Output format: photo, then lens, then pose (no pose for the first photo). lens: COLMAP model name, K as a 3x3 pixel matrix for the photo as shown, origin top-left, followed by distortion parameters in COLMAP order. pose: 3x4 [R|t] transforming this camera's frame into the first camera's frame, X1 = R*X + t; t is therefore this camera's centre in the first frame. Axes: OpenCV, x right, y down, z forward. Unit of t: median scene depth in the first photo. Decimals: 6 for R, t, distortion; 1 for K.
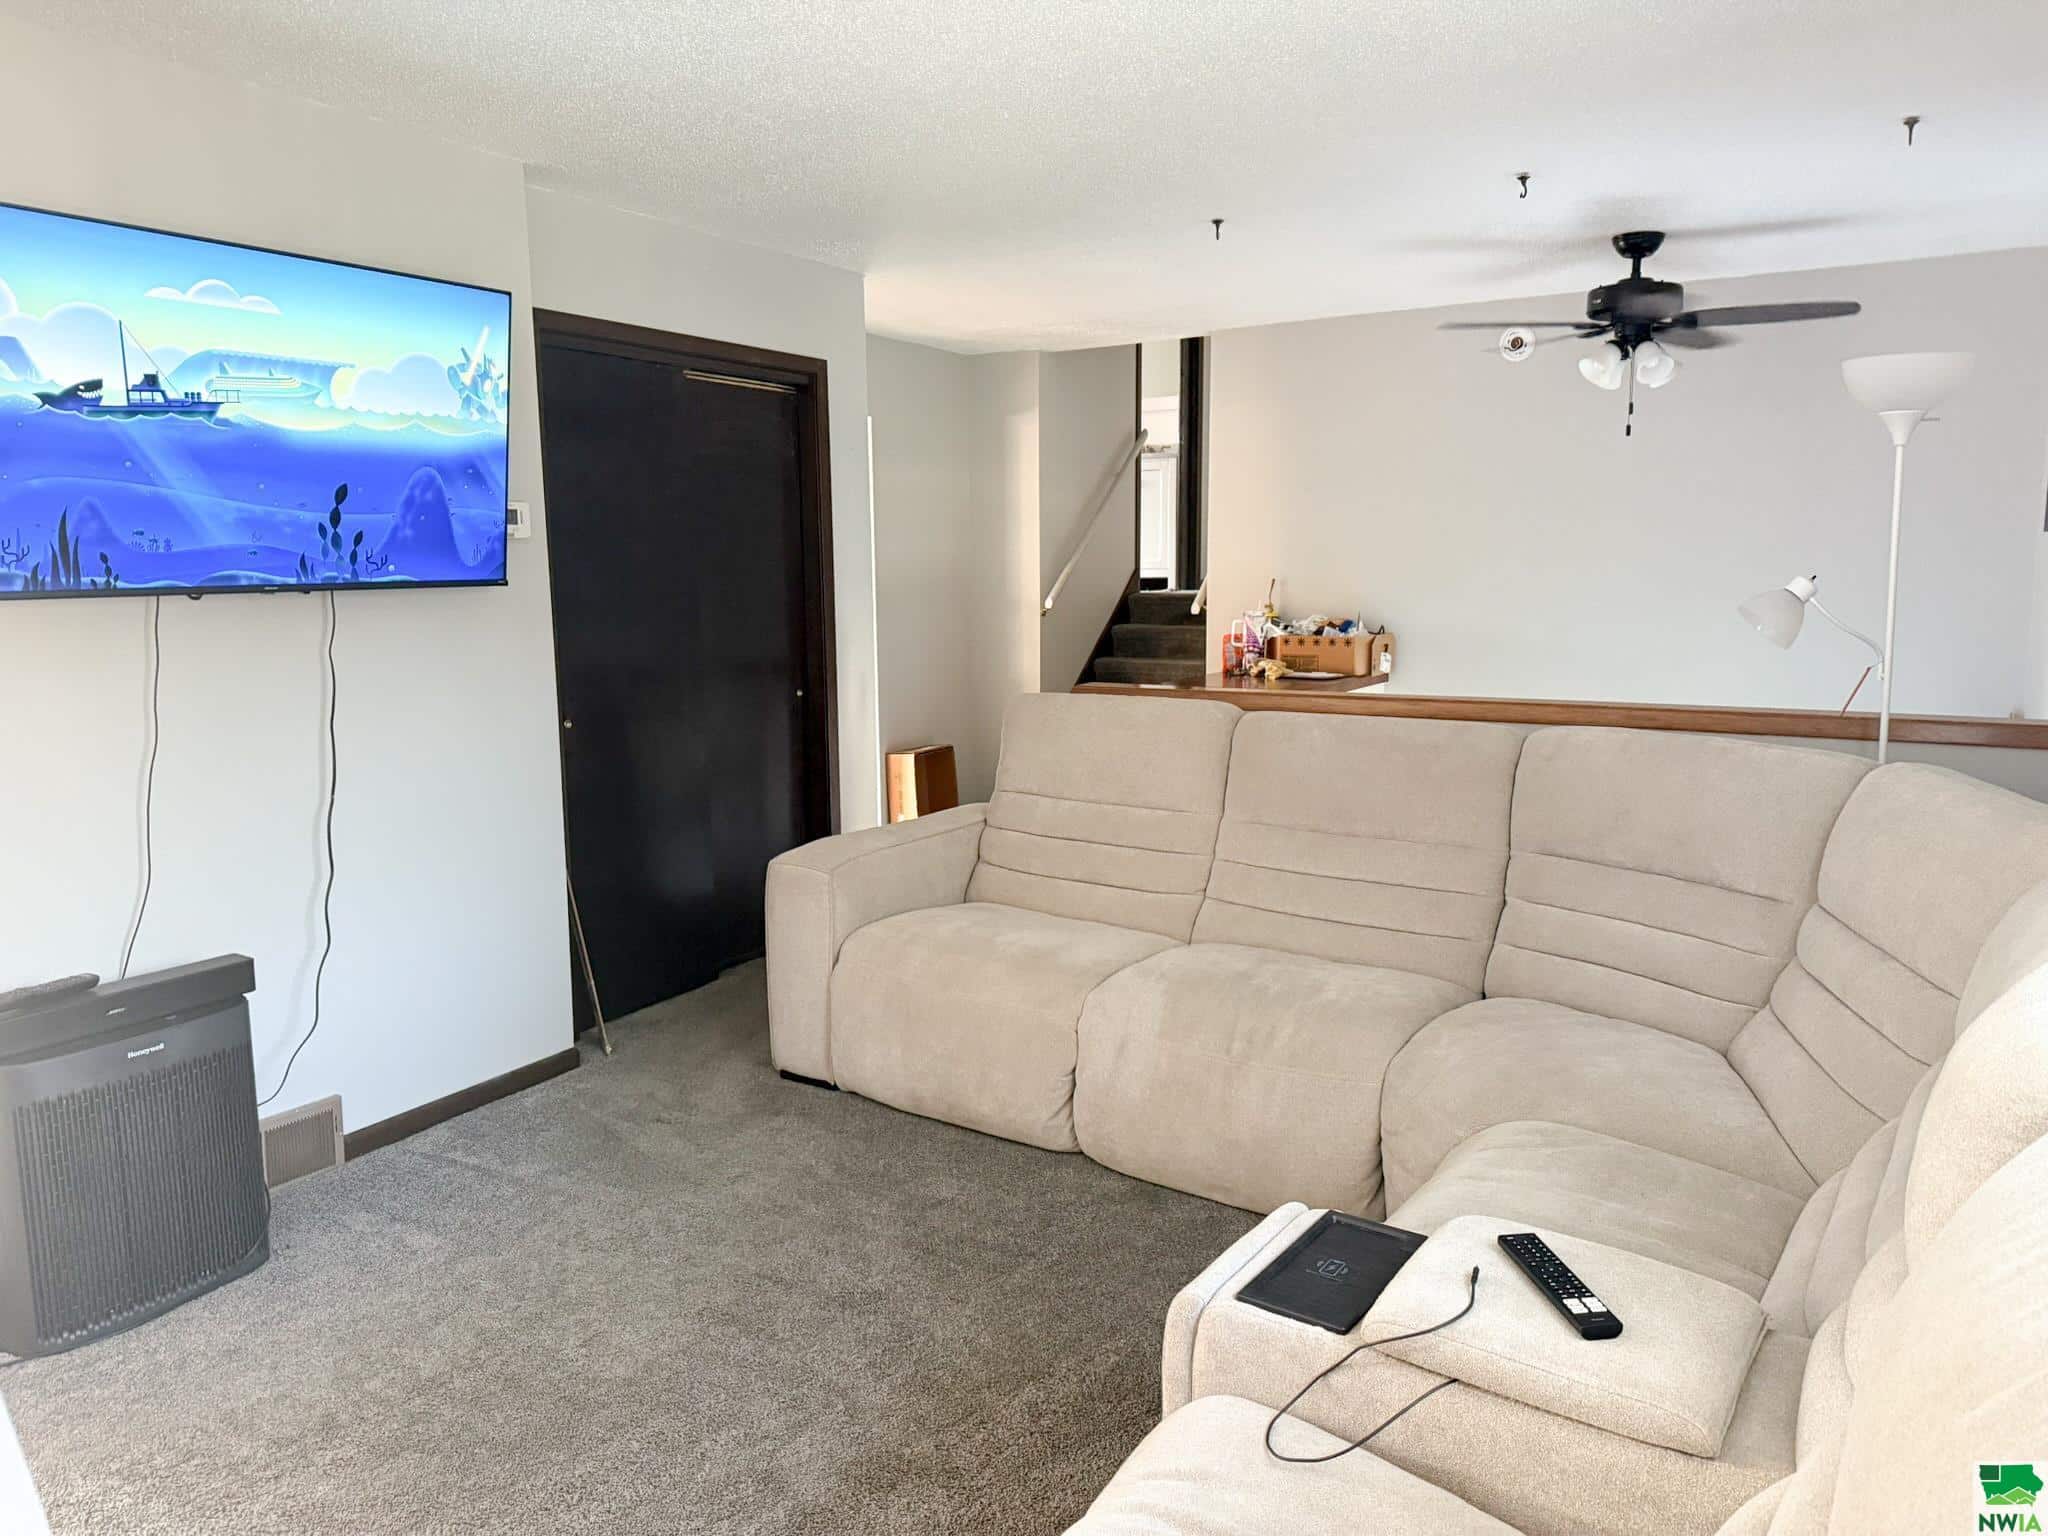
lens RADIAL K [[1389.3, 0, 1024.0], [0, 1389.3, 768.0], [0, 0, 1]] dist [-0.026928, -0.001959]
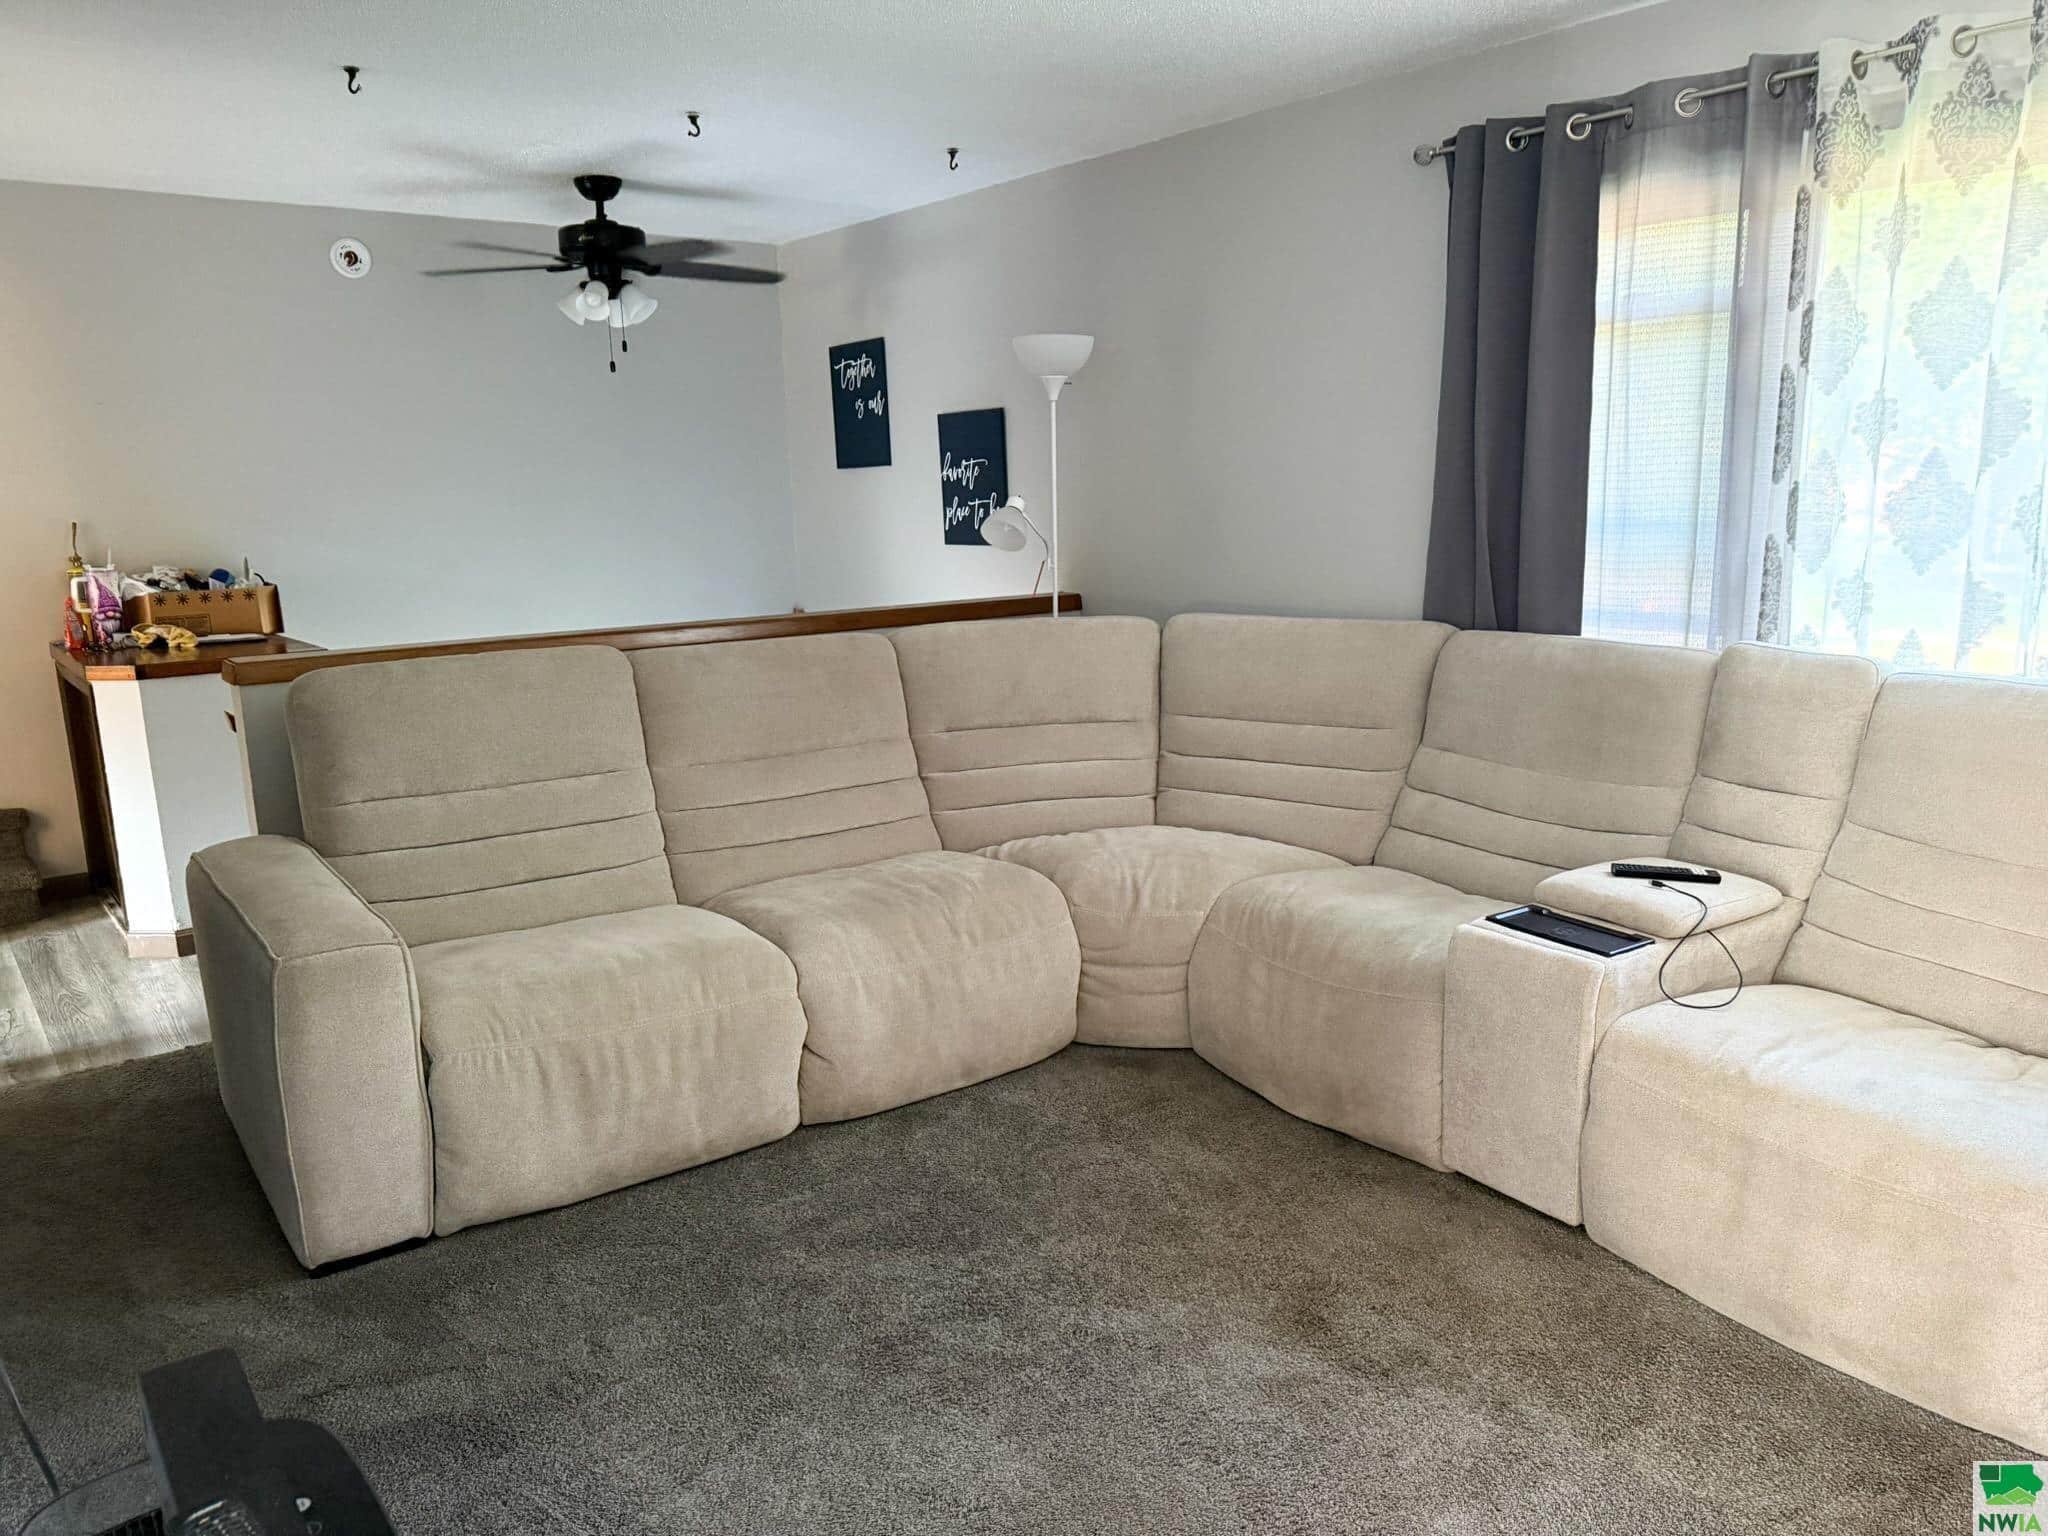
lens RADIAL K [[1389.3, 0, 1024.0], [0, 1389.3, 768.0], [0, 0, 1]] dist [-0.026928, -0.001959]
pose [[0.360343, -0.181488, 0.914995, -0.480979], [0.146852, 0.979697, 0.136489, -0.042143], [-0.921188, 0.085186, 0.379679, 0.336410]]
